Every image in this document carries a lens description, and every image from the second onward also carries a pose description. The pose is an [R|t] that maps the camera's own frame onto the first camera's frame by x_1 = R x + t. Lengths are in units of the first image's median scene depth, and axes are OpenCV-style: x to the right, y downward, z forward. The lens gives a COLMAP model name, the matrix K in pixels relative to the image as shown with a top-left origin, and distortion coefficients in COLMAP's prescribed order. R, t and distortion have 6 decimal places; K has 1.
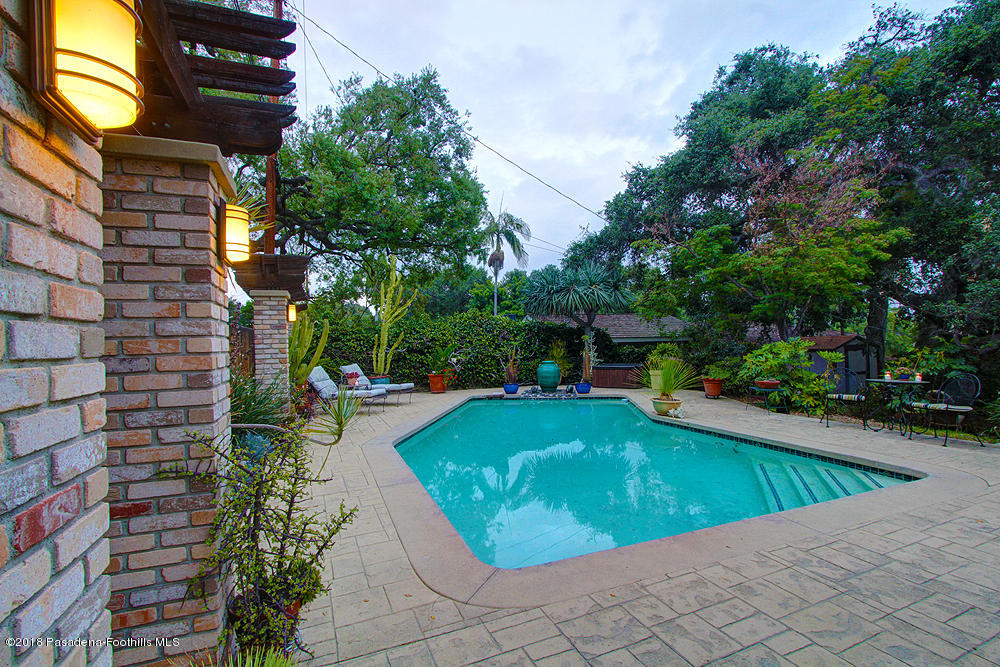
lens RADIAL K [[461.1, 0, 499.3], [0, 461.1, 337.2], [0, 0, 1]] dist [-0.023089, 0.004023]
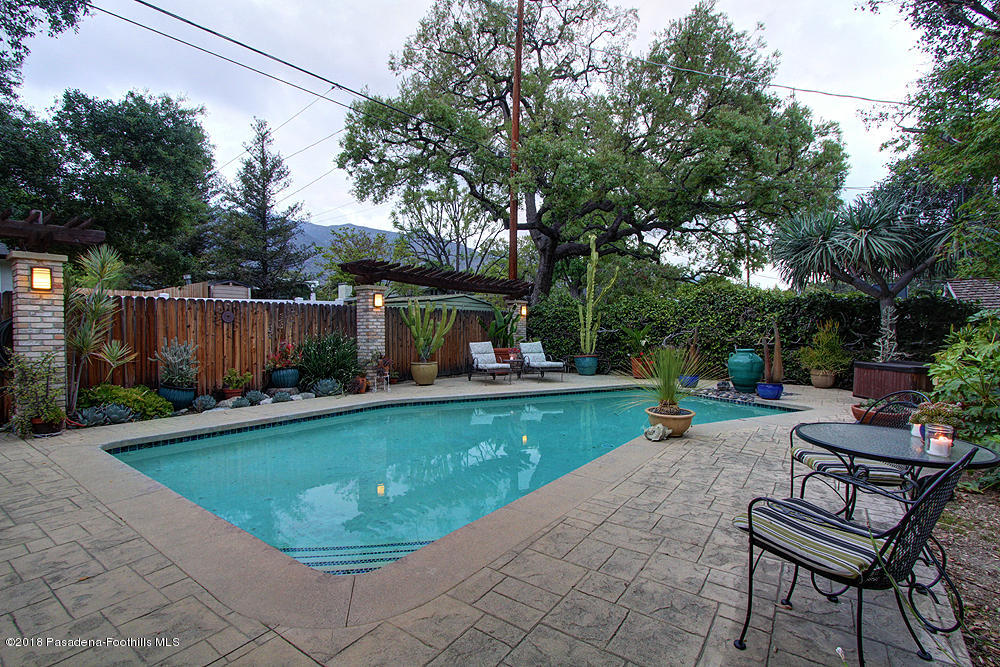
lens RADIAL K [[461.1, 0, 499.3], [0, 461.1, 337.2], [0, 0, 1]] dist [-0.023089, 0.004023]
pose [[0.537249, 0.028697, -0.842935, 2.036517], [0.001940, 0.999376, 0.035259, 0.032542], [0.843421, -0.020579, 0.536859, 1.221592]]
